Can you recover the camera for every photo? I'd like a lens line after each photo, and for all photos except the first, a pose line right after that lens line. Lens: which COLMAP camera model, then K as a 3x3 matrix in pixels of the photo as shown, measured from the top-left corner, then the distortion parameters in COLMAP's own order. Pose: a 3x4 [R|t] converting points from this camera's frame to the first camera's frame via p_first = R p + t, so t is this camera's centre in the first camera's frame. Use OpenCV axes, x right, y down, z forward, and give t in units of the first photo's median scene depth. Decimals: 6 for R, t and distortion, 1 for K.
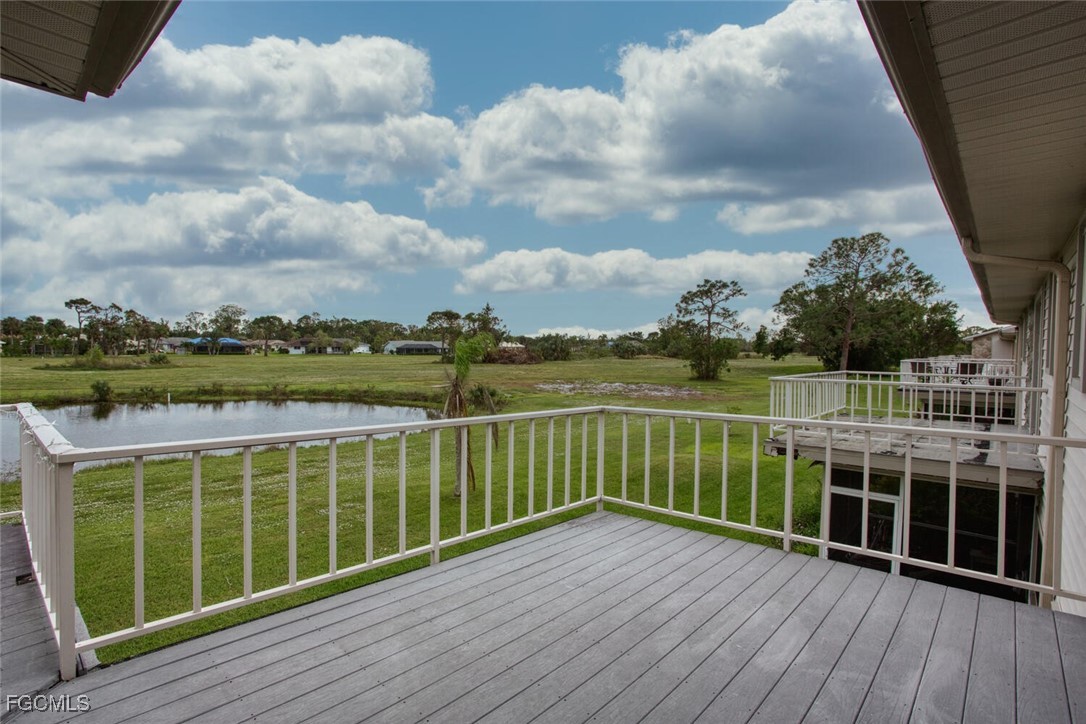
lens RADIAL K [[518.5, 0, 543.5], [0, 518.5, 360.5], [0, 0, 1]] dist [0.024063, -0.000667]
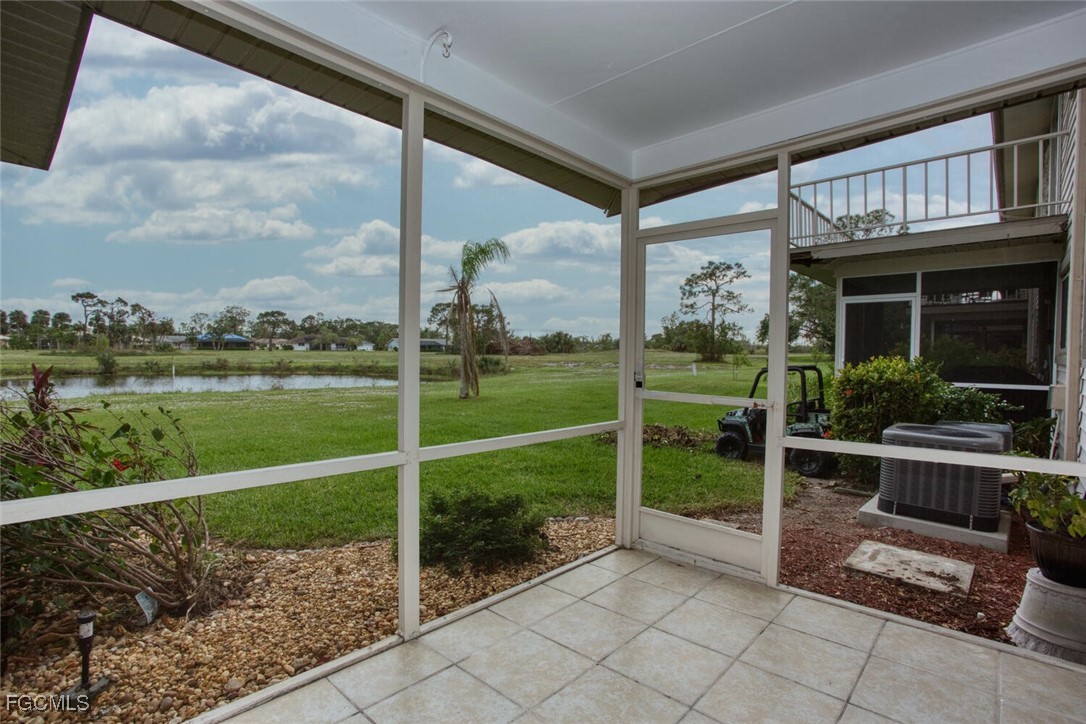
lens RADIAL K [[518.5, 0, 543.5], [0, 518.5, 362.2], [0, 0, 1]] dist [0.024063, -0.000667]
pose [[0.999932, -0.009094, -0.007238, -0.003091], [0.009024, 0.999913, -0.009644, 0.216751], [0.007325, 0.009578, 0.999927, 0.014370]]
